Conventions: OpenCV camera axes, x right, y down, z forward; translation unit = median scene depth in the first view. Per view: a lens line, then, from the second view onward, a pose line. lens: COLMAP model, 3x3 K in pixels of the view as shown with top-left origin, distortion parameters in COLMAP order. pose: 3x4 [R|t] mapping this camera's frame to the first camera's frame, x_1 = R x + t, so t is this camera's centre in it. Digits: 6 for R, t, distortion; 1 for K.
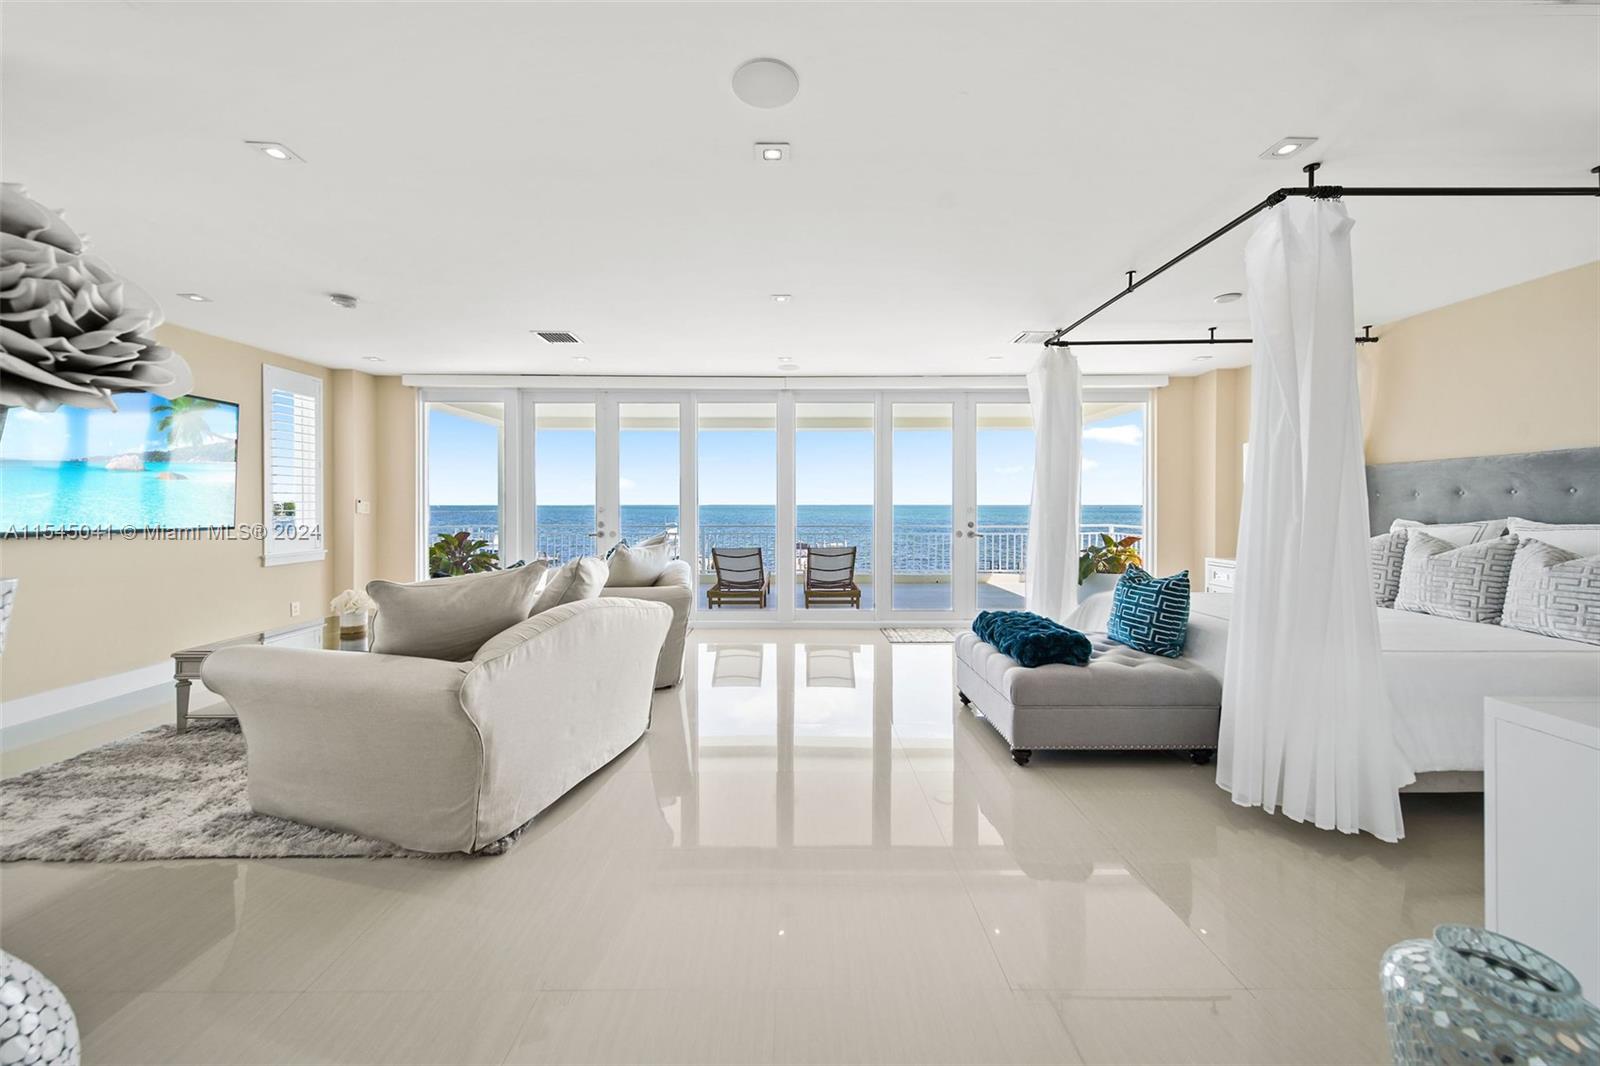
lens RADIAL K [[568.1, 0, 801.7], [0, 568.1, 526.6], [0, 0, 1]] dist [0.001383, -0.000053]
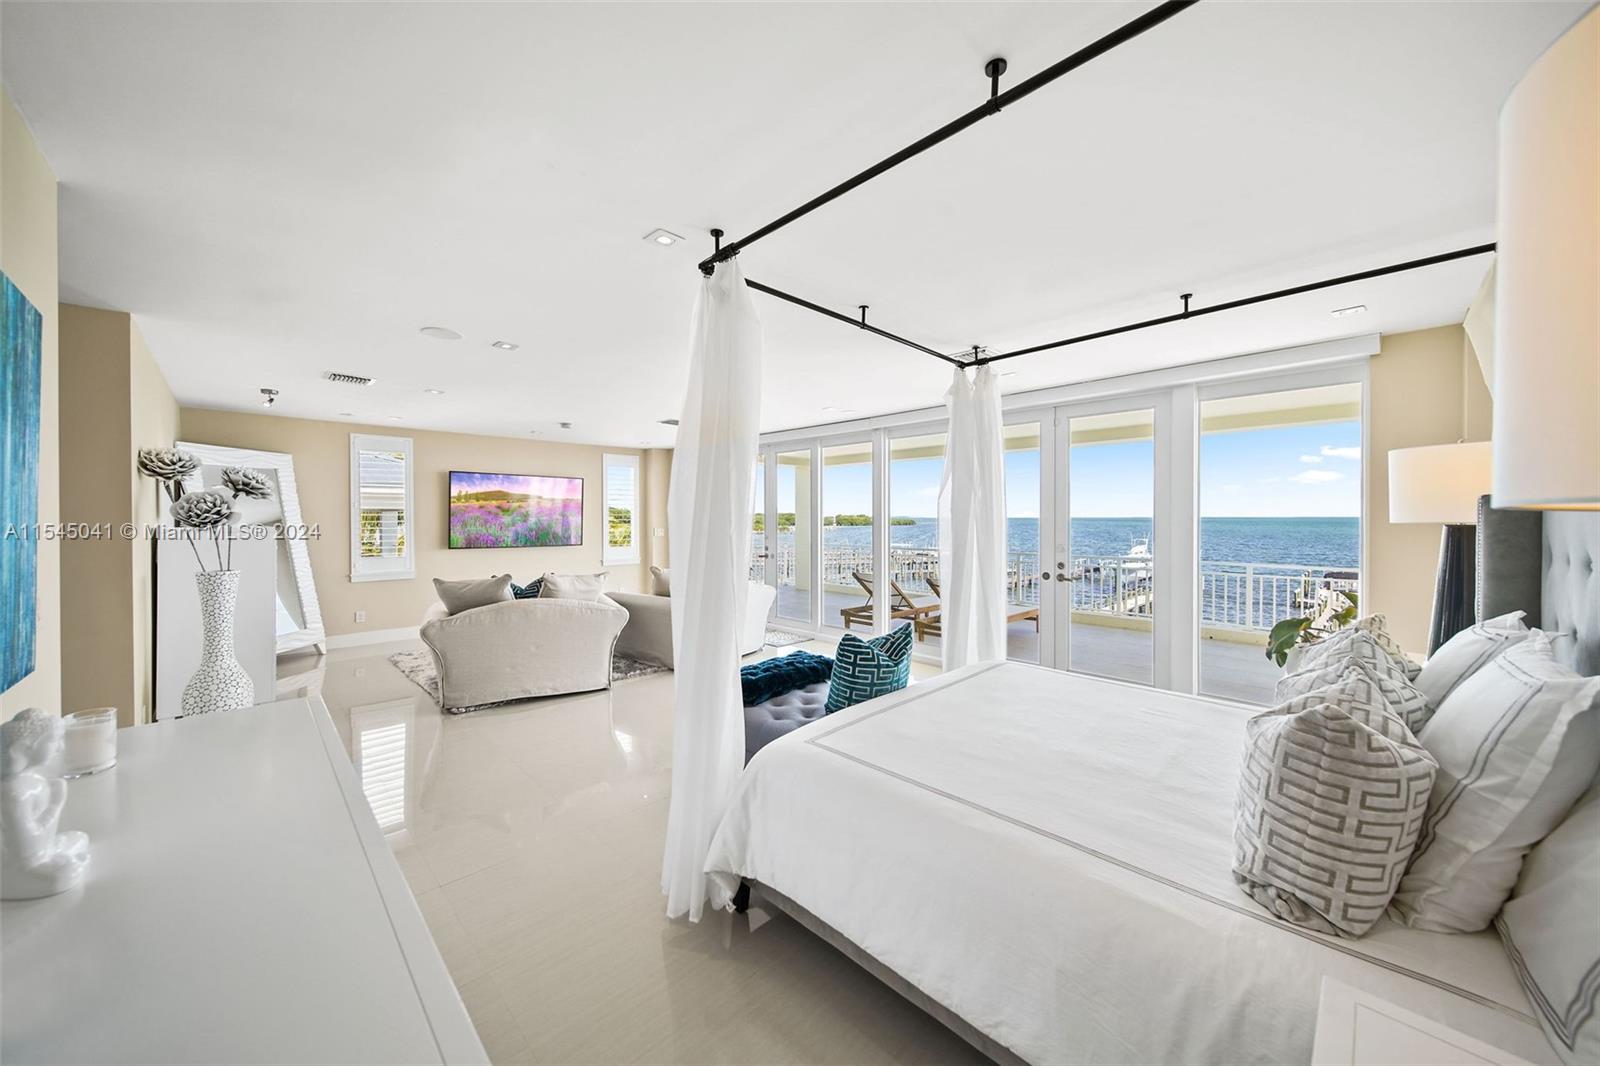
lens RADIAL K [[577.4, 0, 795.7], [0, 577.4, 528.3], [0, 0, 1]] dist [0.000918, -0.000101]
pose [[0.700372, 0.009884, -0.713710, 0.652879], [-0.028818, 0.999480, -0.014438, -0.035737], [0.713196, 0.030680, 0.700293, 0.144194]]
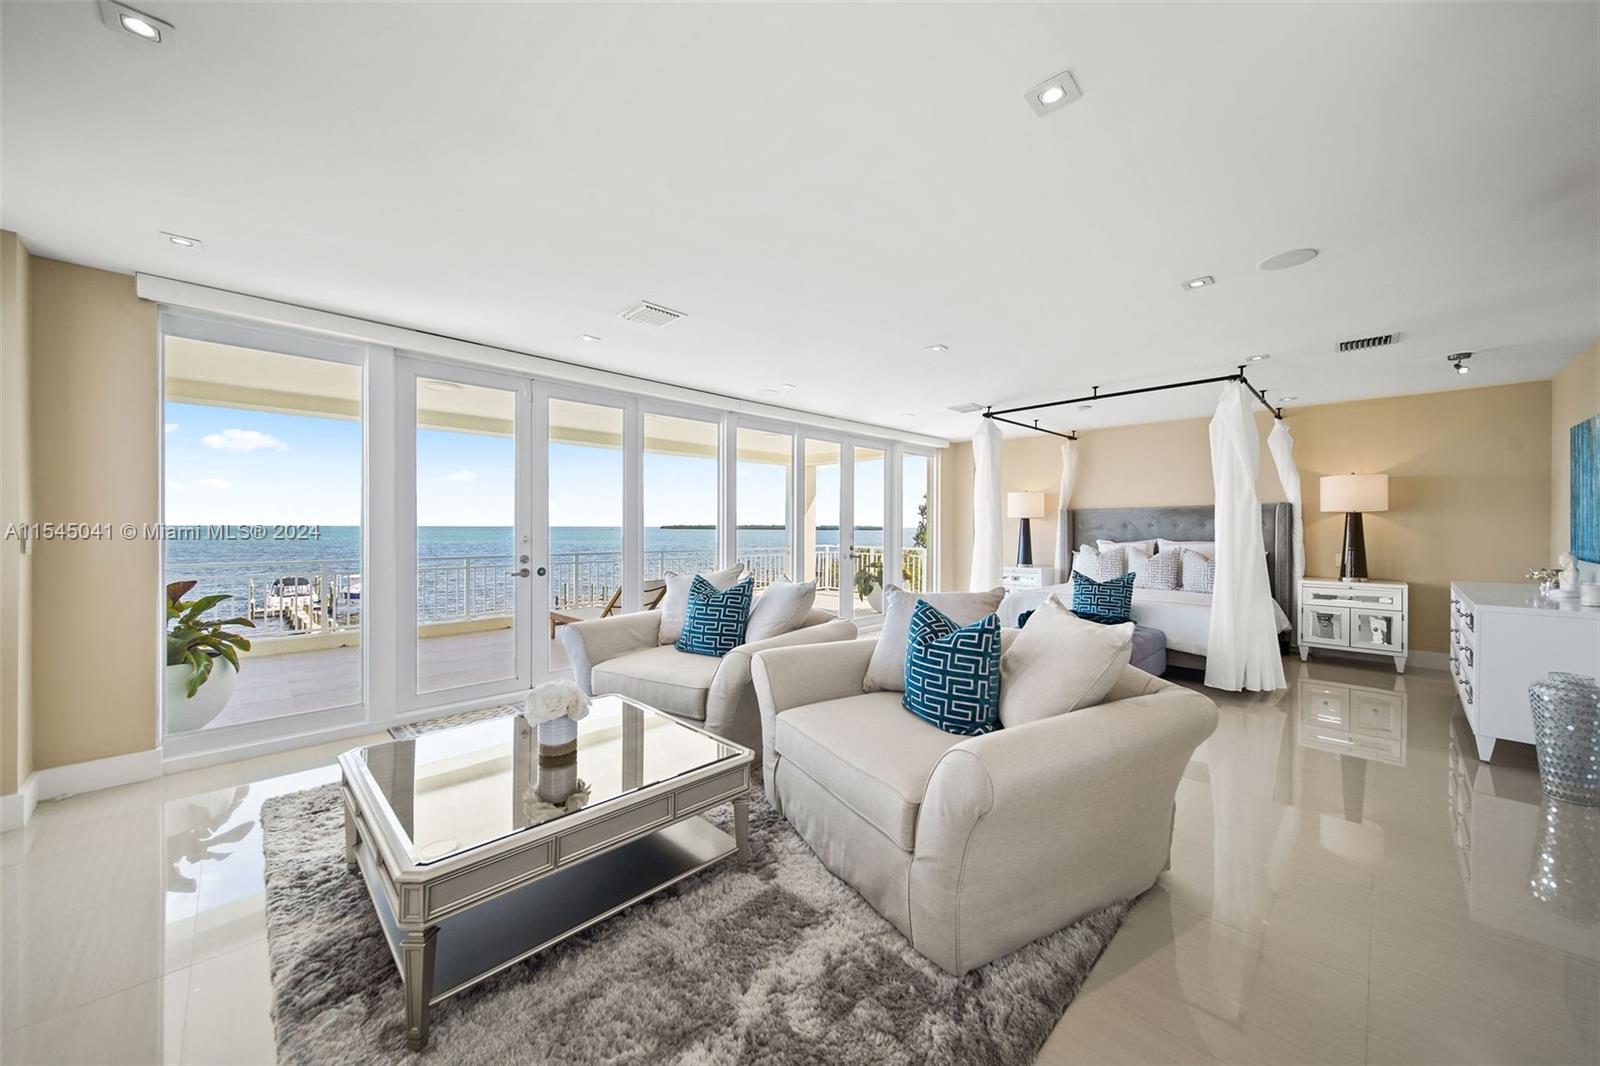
lens RADIAL K [[577.4, 0, 795.7], [0, 577.4, 528.3], [0, 0, 1]] dist [0.000918, -0.000101]
pose [[0.714615, 0.001222, 0.699517, -0.643797], [0.022993, 0.999417, -0.025235, -0.017158], [-0.699140, 0.034117, 0.714170, 0.239412]]
